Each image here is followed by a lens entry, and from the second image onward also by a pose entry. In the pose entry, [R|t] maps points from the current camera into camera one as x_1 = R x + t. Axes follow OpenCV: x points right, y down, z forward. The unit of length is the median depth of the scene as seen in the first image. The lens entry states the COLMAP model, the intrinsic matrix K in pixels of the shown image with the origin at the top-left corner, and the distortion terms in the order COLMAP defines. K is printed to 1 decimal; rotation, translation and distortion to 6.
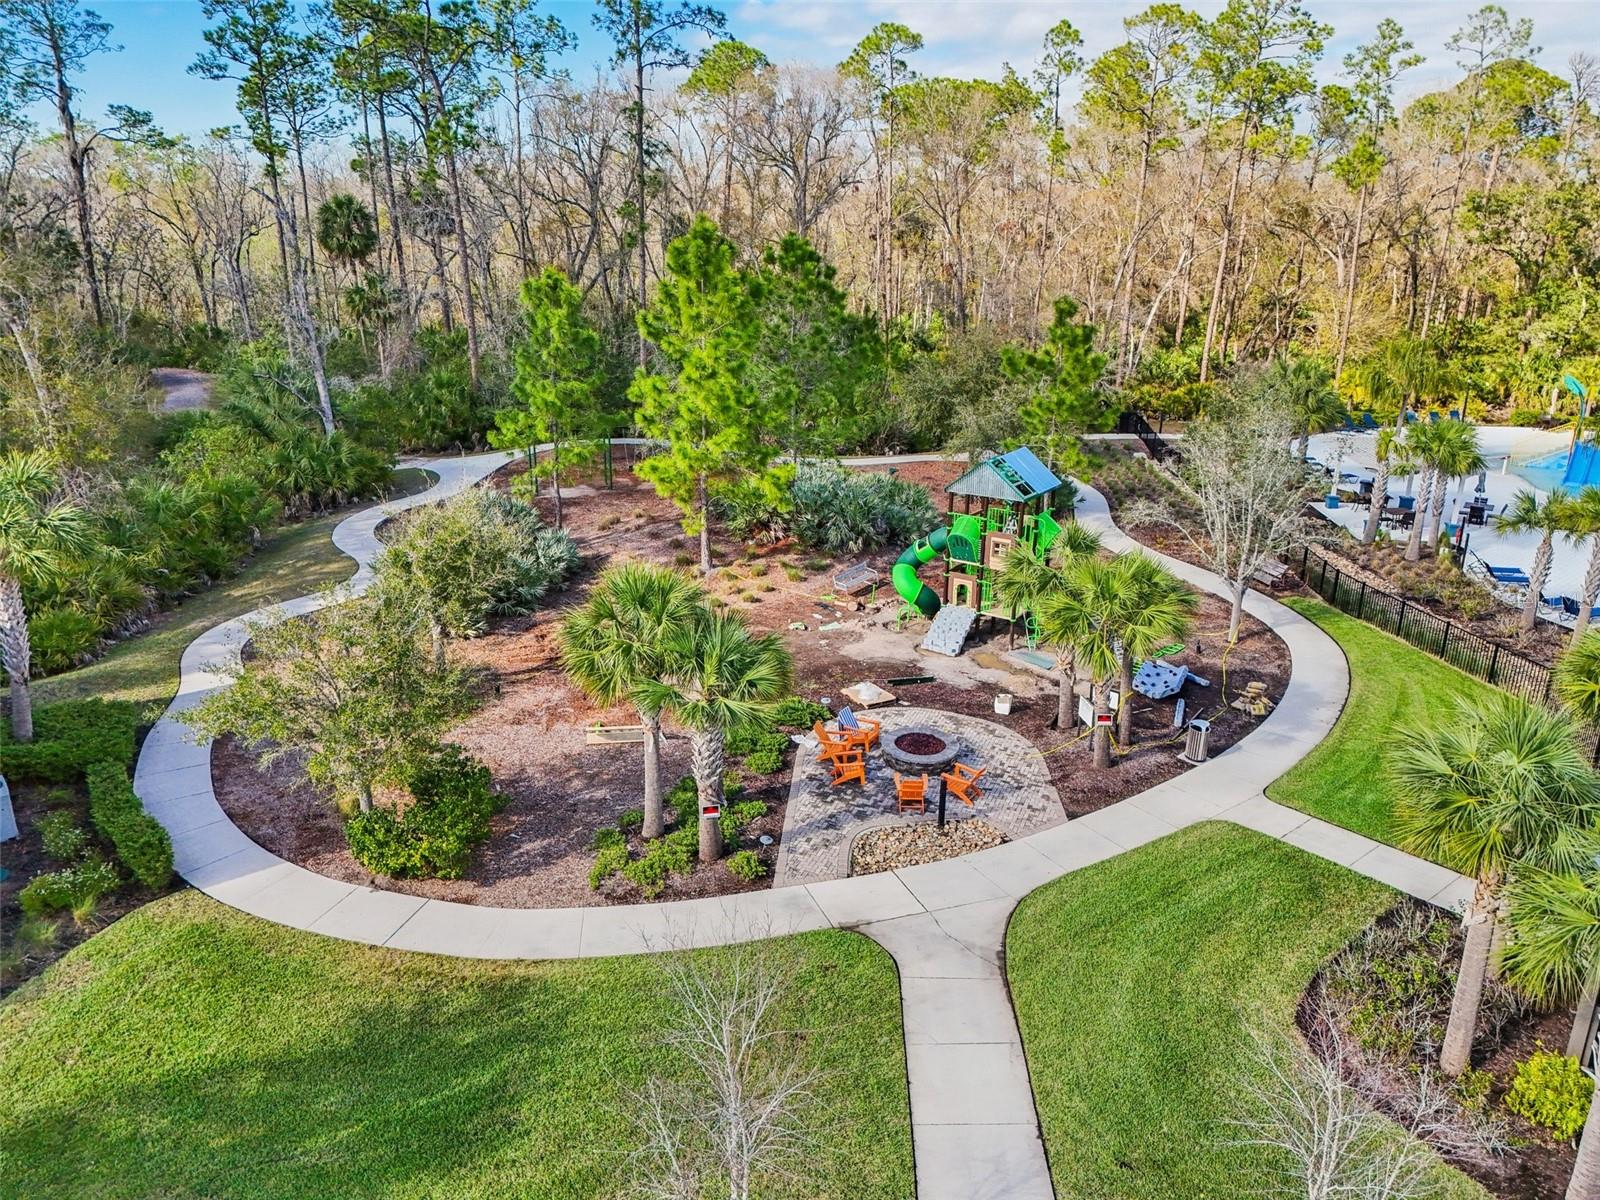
lens RADIAL K [[1210.3, 0, 795.8], [0, 1210.3, 599.0], [0, 0, 1]] dist [0.080384, -0.068174]
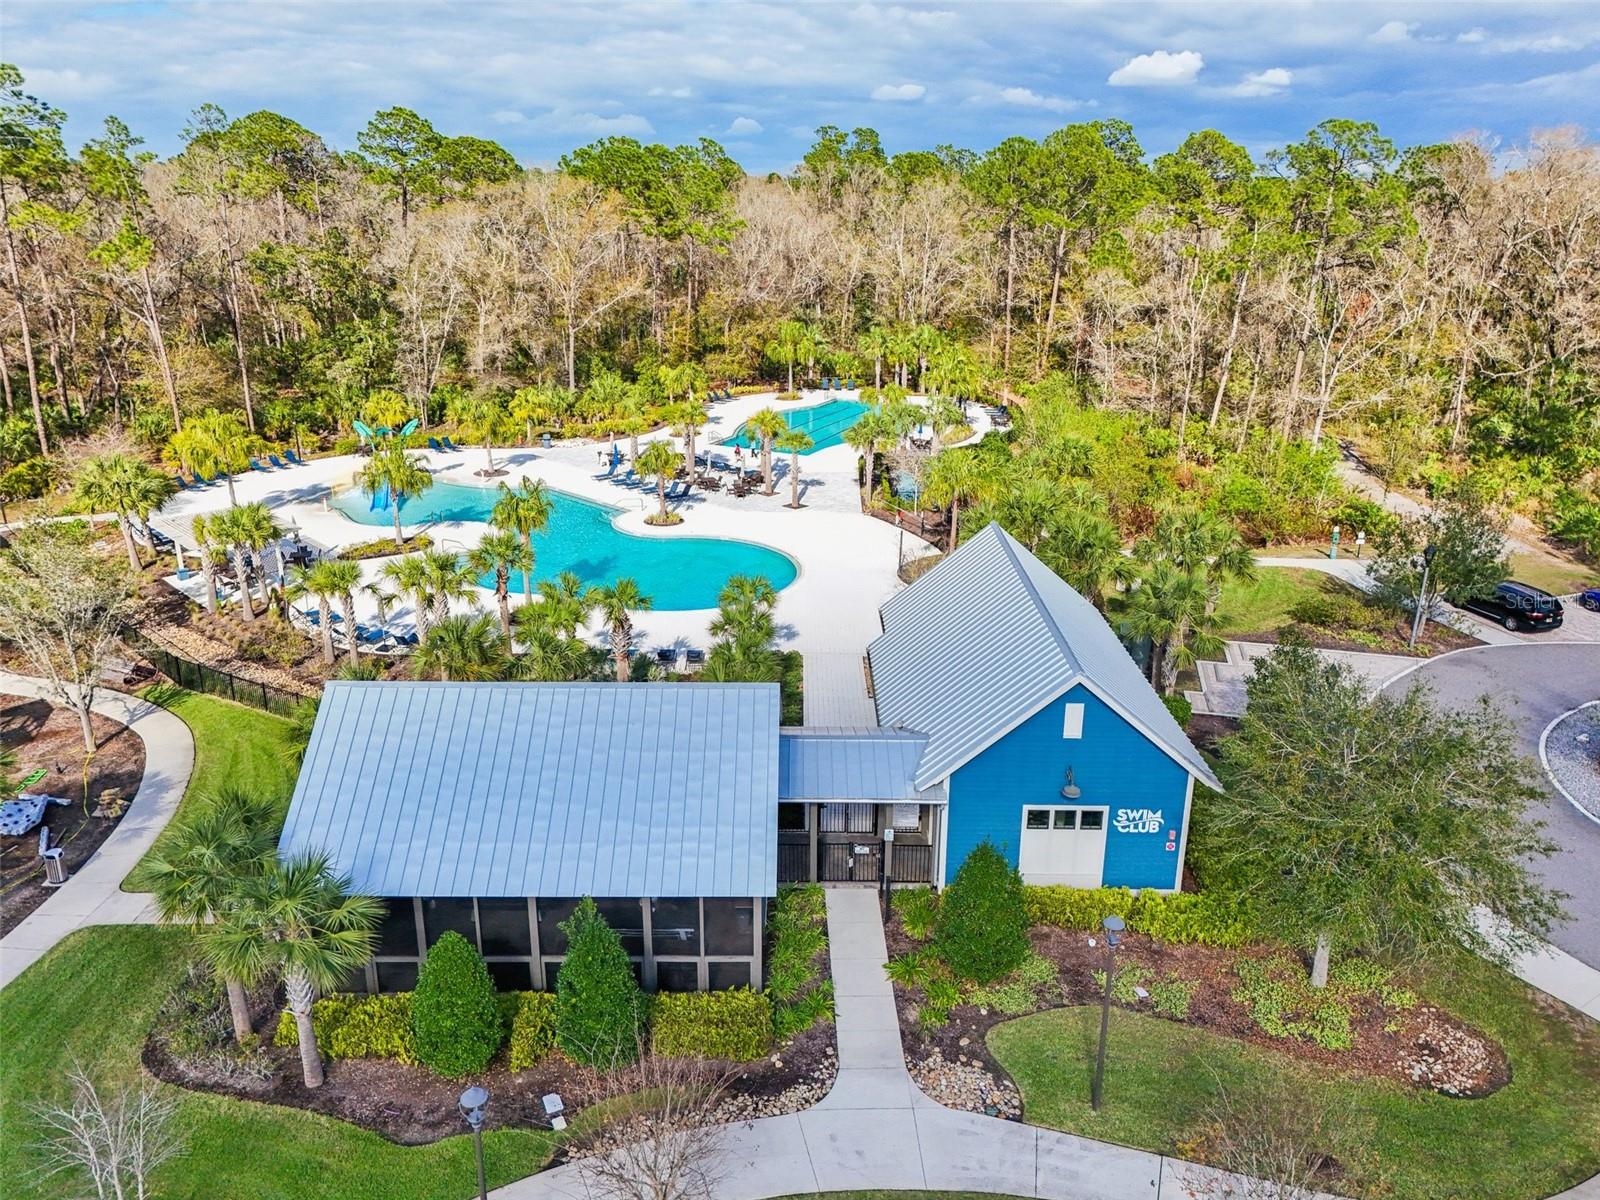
lens RADIAL K [[1210.3, 0, 796.7], [0, 1210.3, 587.2], [0, 0, 1]] dist [0.080384, -0.068174]
pose [[0.666639, -0.250080, 0.702177, 0.026693], [0.248838, 0.962660, 0.106607, -0.076227], [-0.702618, 0.103660, 0.703976, -0.310326]]
